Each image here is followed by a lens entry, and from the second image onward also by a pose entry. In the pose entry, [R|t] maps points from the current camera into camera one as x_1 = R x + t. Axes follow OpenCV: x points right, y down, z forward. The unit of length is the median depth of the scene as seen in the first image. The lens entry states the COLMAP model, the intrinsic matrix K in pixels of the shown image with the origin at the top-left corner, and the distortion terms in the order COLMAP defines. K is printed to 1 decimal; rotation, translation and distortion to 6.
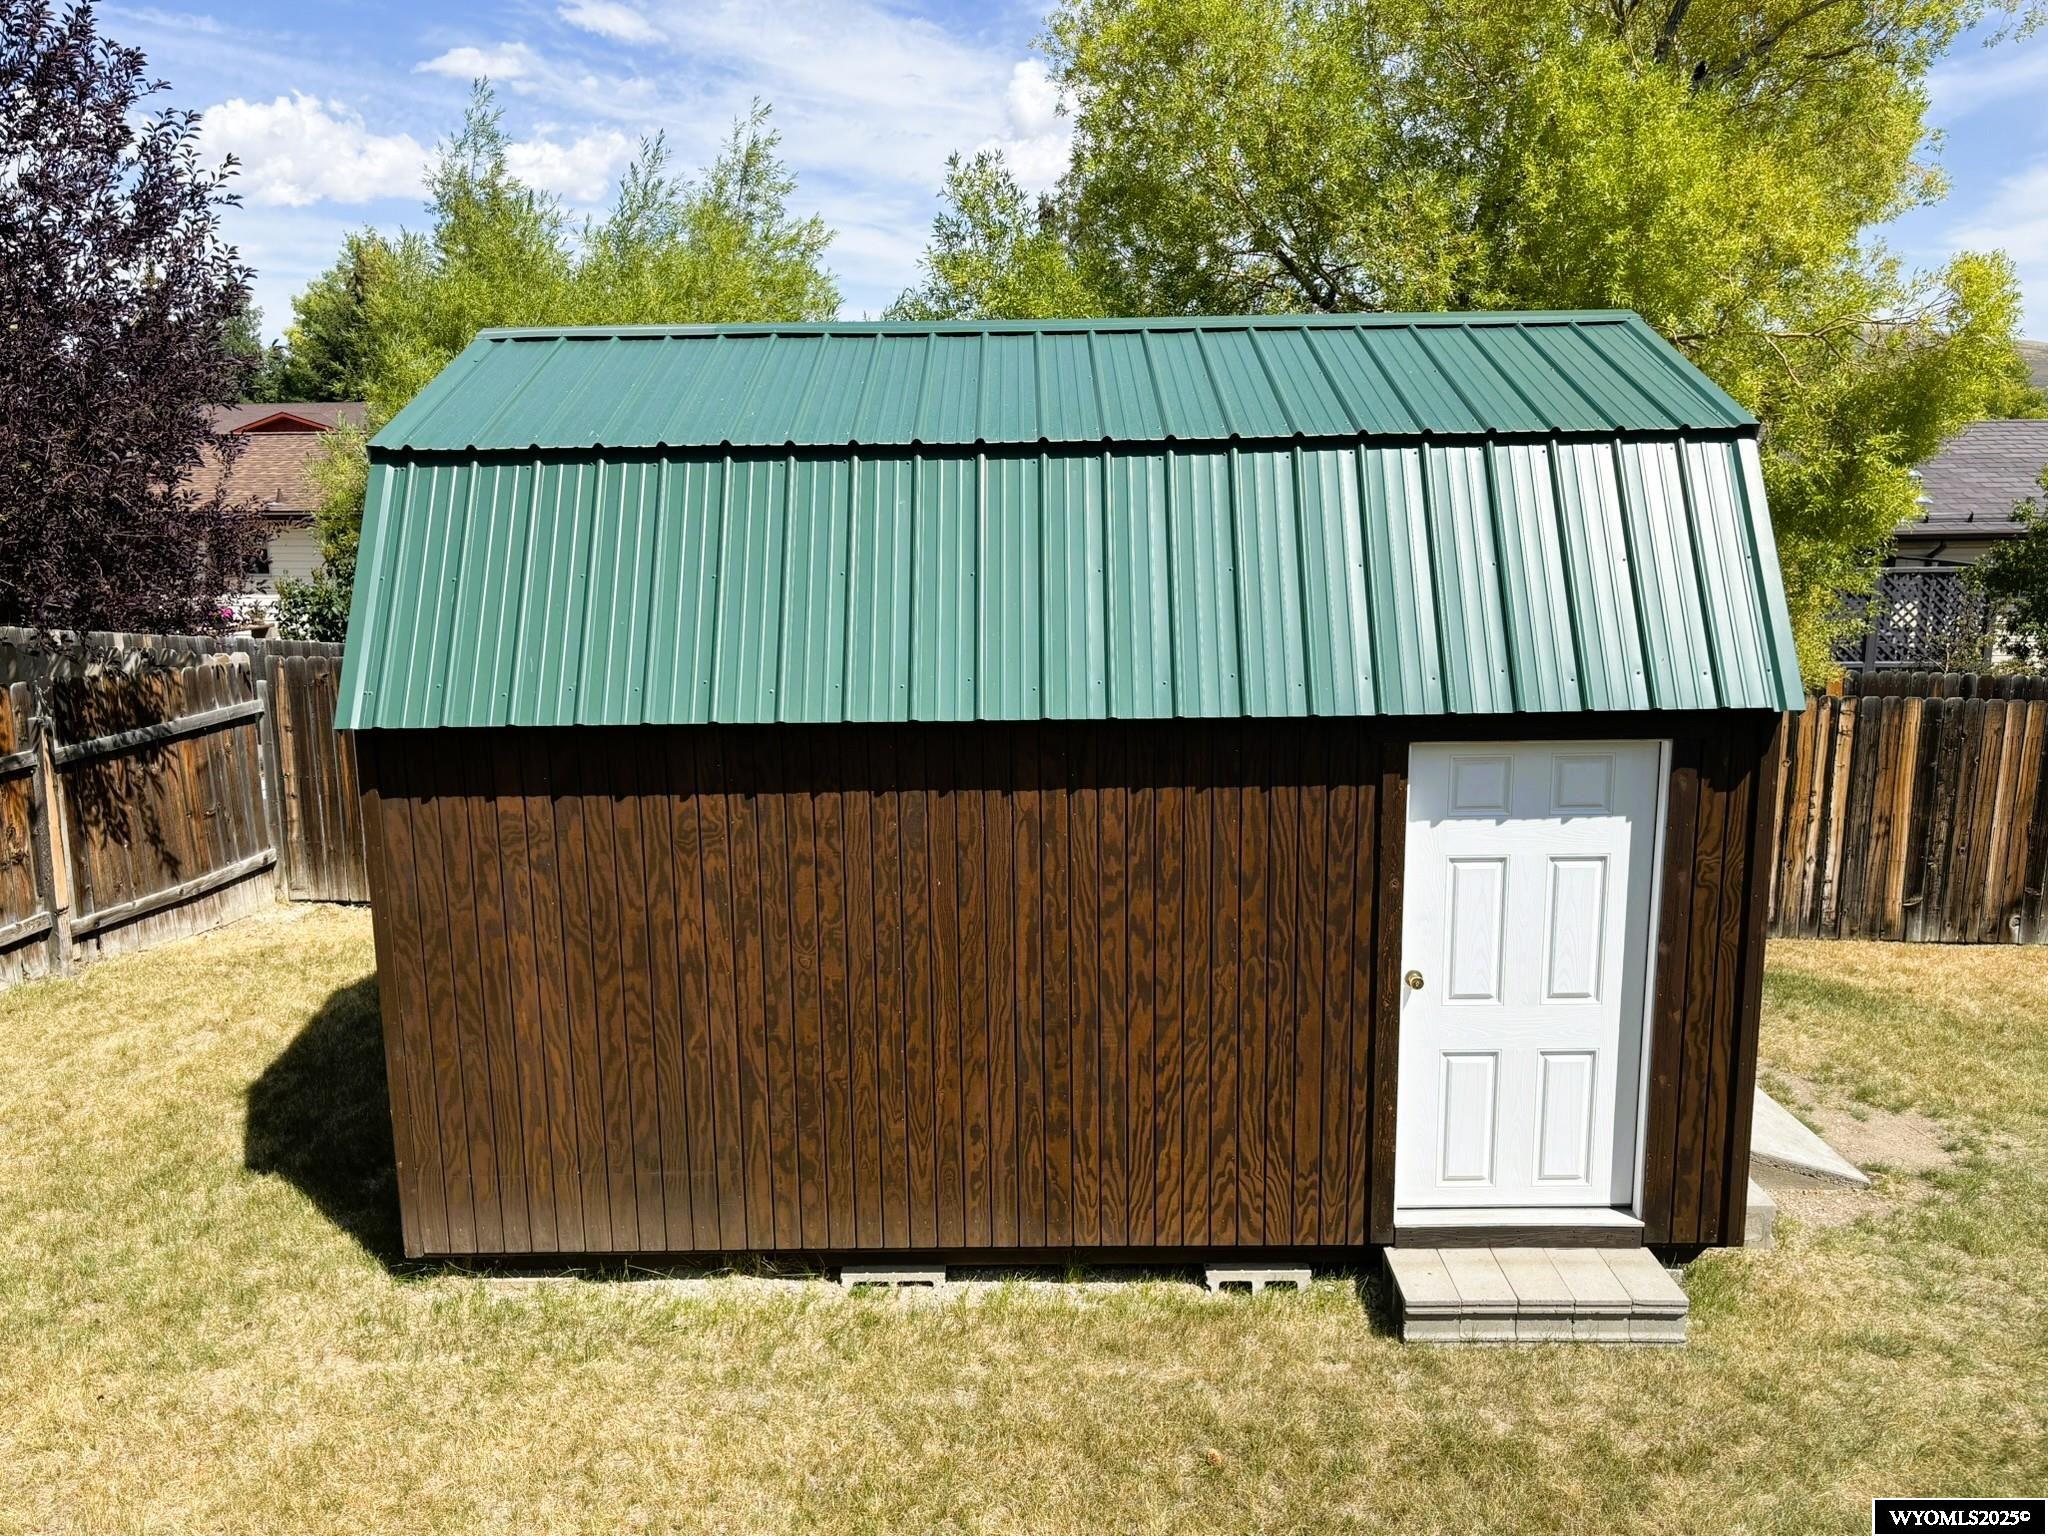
lens RADIAL K [[1528.5, 0, 1024.0], [0, 1528.5, 768.0], [0, 0, 1]] dist [0.004329, -0.103397]
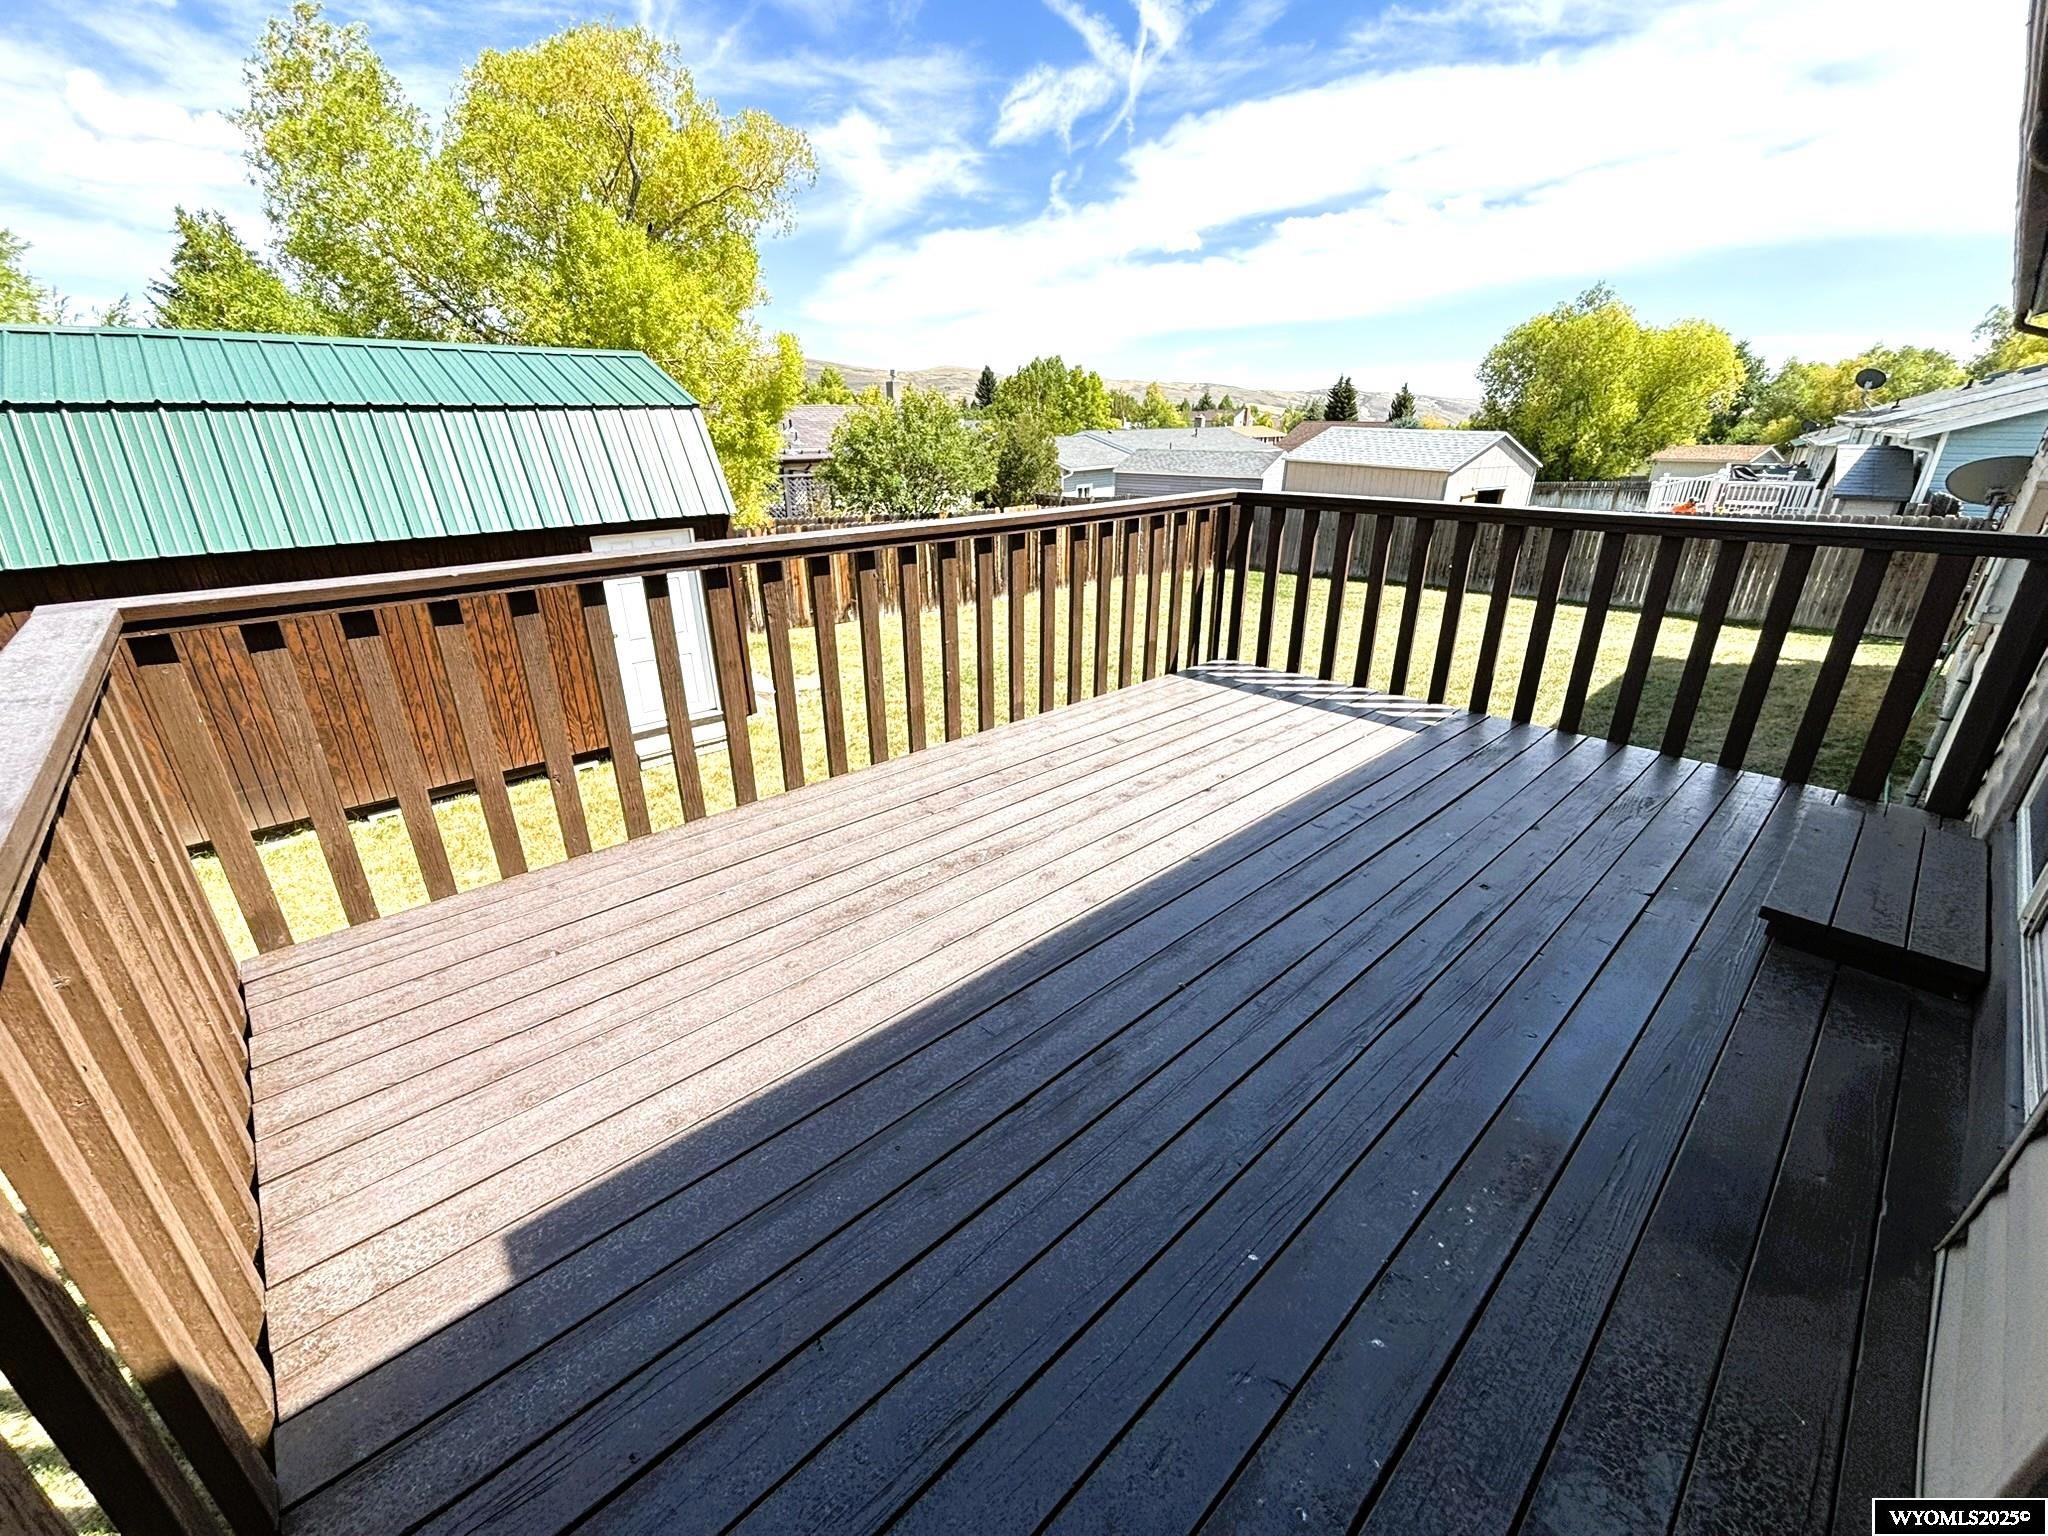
lens RADIAL K [[820.3, 0, 999.6], [0, 820.3, 772.1], [0, 0, 1]] dist [0.001433, 0.000502]
pose [[0.746561, -0.244842, 0.618627, -0.134483], [0.117661, 0.963754, 0.239444, 0.085079], [-0.654831, -0.105971, 0.748309, -0.379466]]
